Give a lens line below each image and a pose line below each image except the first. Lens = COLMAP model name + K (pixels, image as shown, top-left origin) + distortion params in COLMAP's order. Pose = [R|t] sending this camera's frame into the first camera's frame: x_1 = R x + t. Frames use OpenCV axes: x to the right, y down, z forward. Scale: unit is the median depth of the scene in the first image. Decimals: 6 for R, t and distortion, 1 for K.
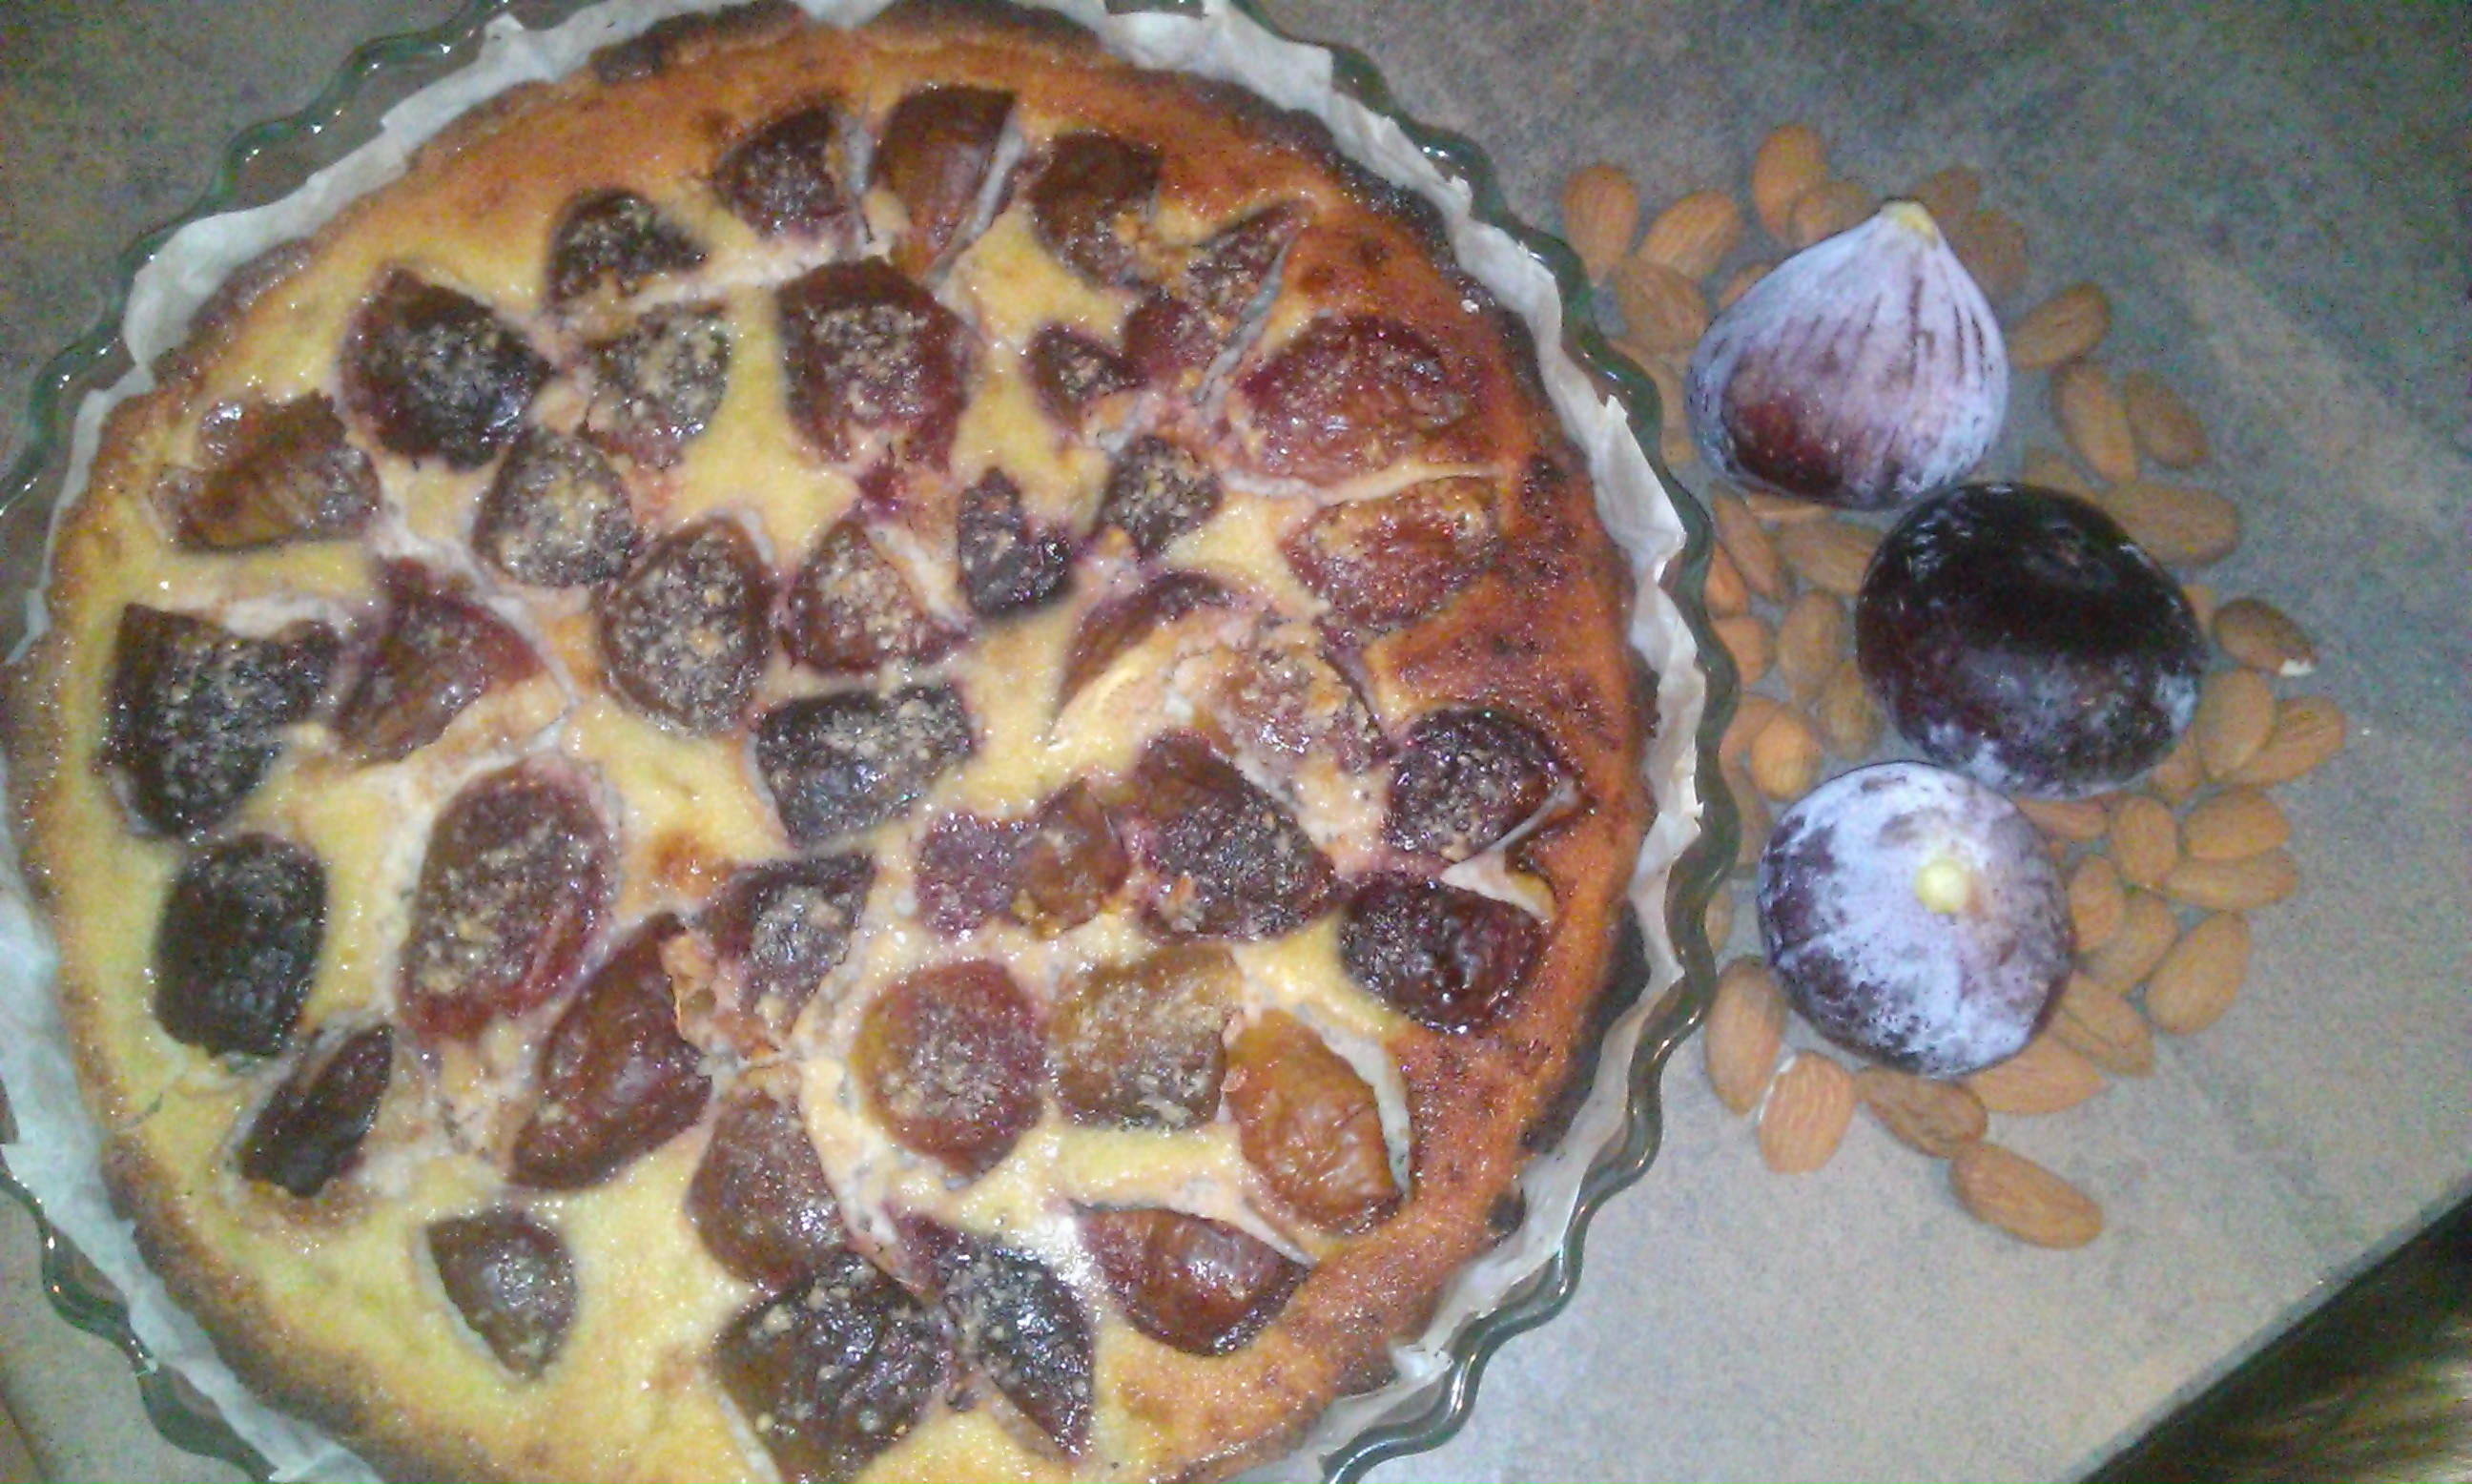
lens RADIAL K [[2450.3, 0, 1369.6], [0, 2450.3, 739.7], [0, 0, 1]] dist [0.105333, -0.331112]
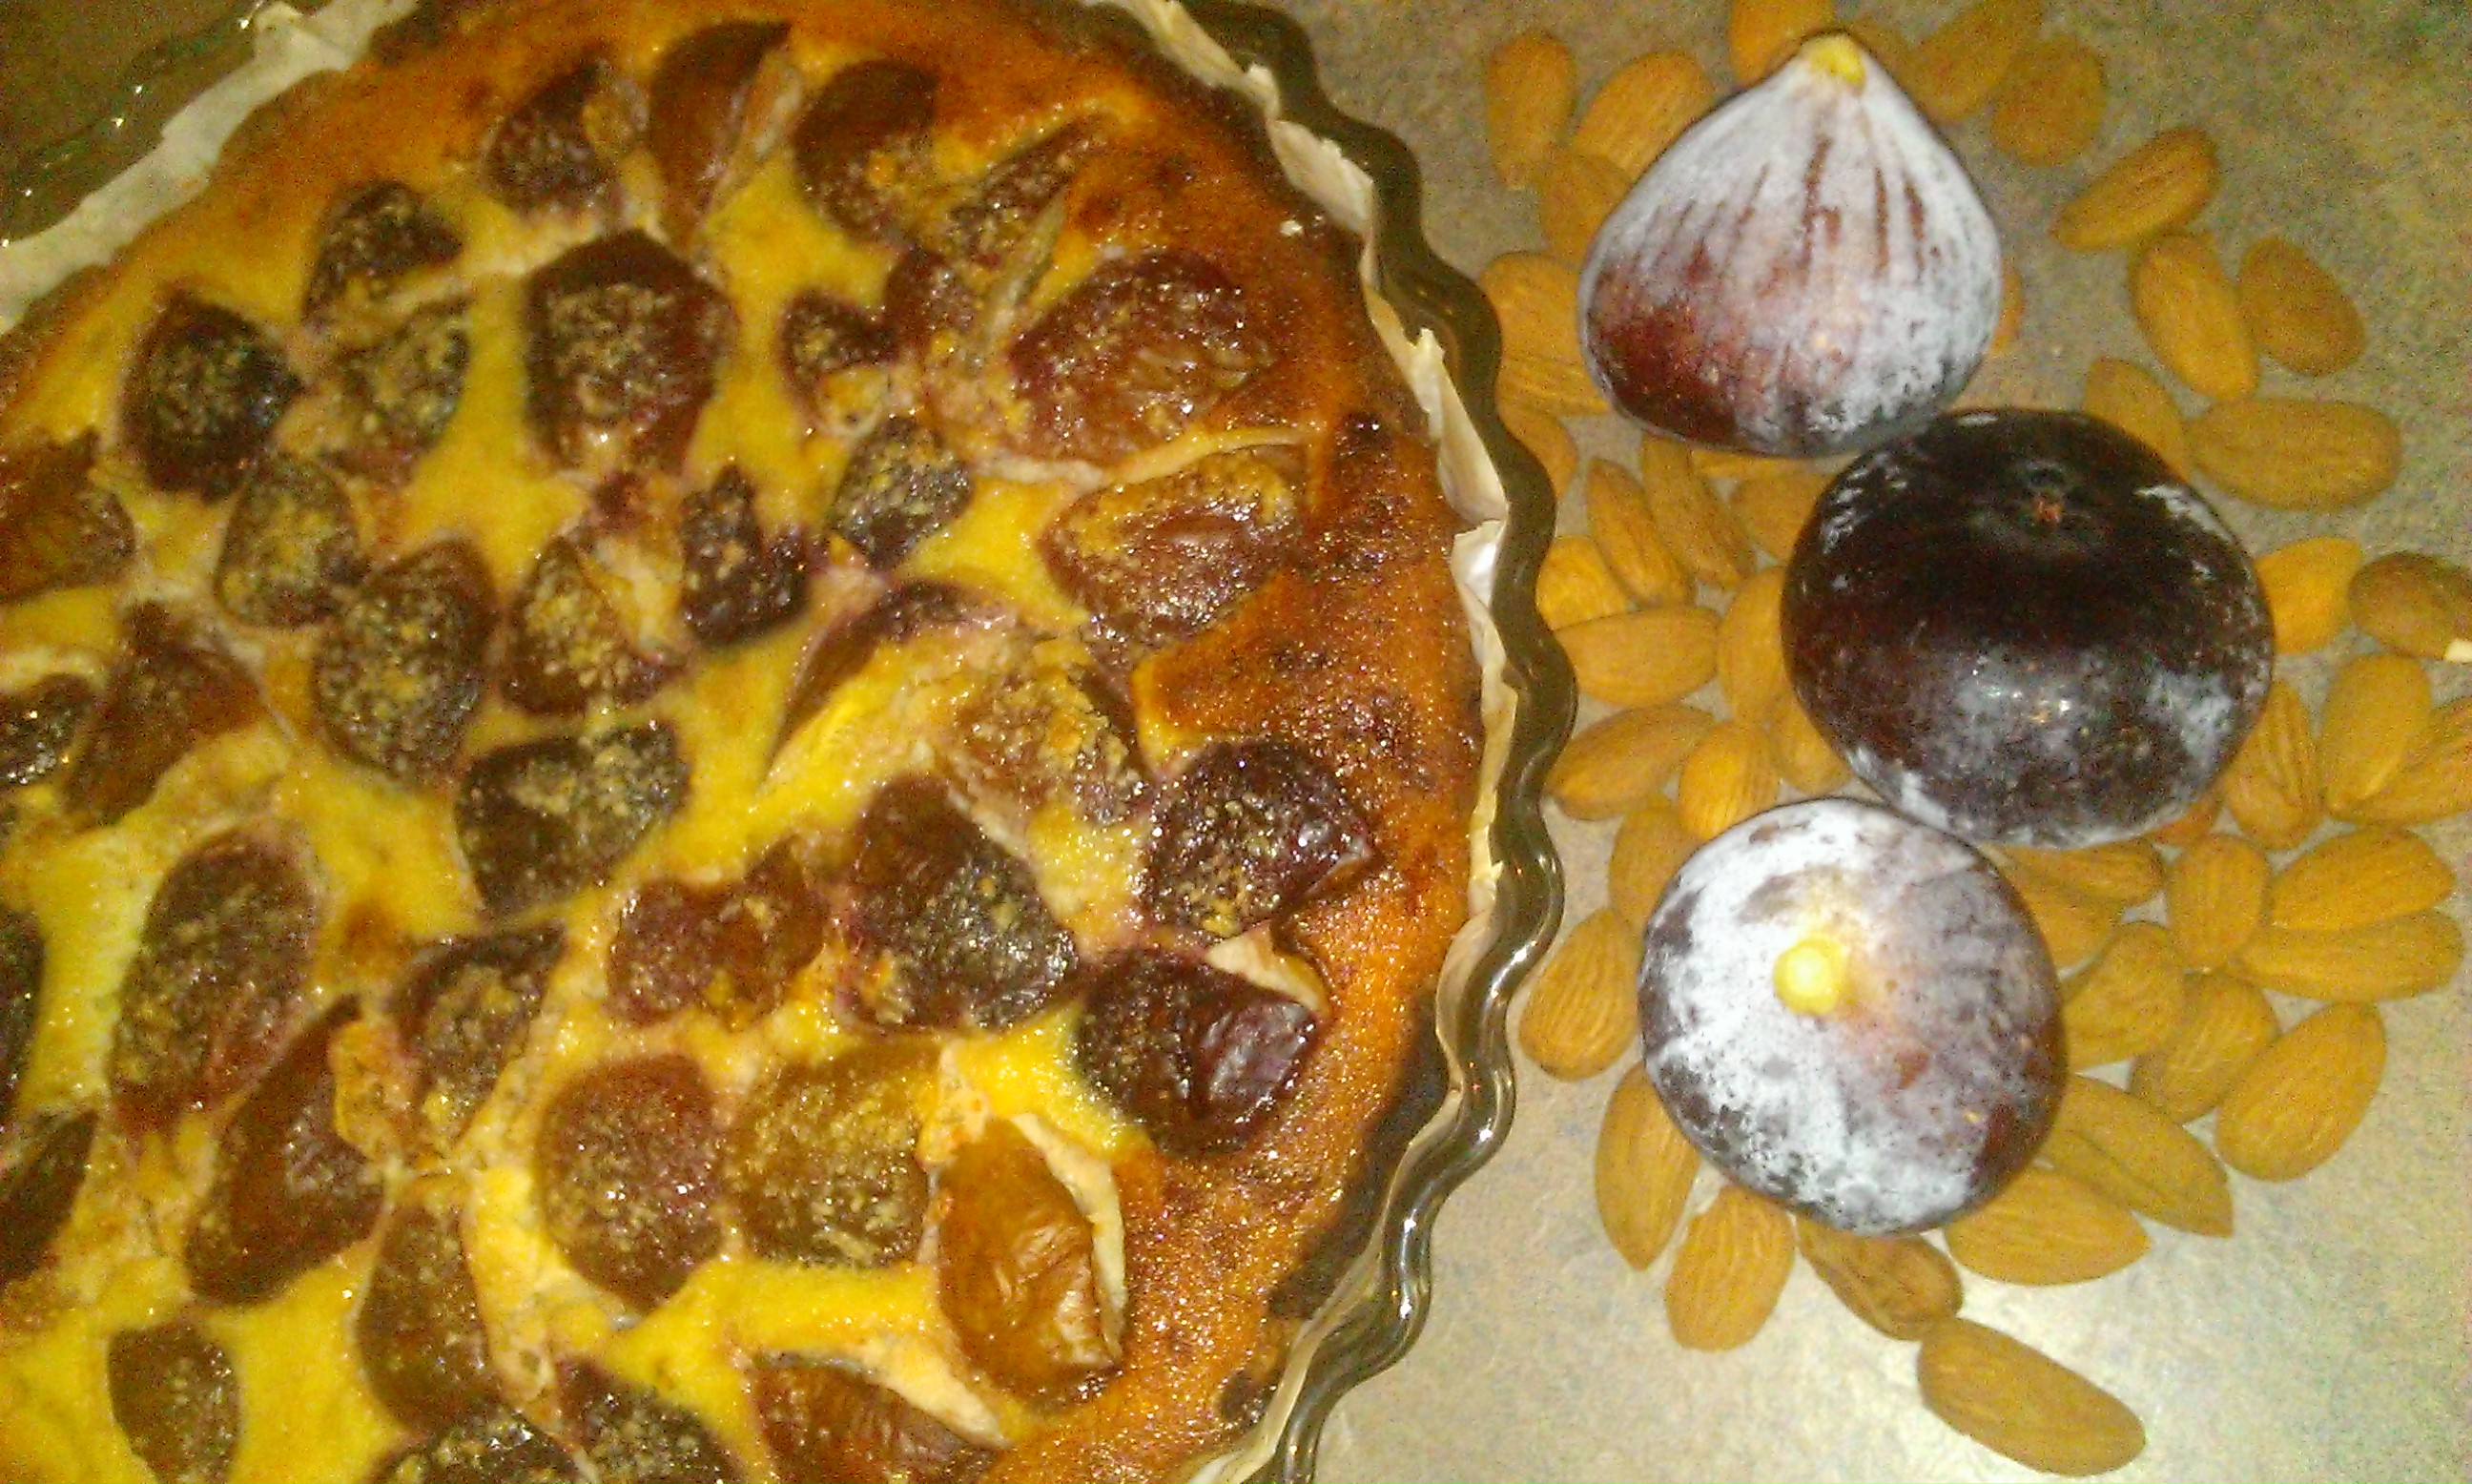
lens RADIAL K [[2450.3, 0, 1369.6], [0, 2450.3, 739.7], [0, 0, 1]] dist [0.105333, -0.331112]
pose [[0.949073, -0.020484, -0.314390, 0.327433], [0.023632, 0.999701, 0.006206, -0.017118], [0.314169, -0.013320, 0.949274, 0.268261]]
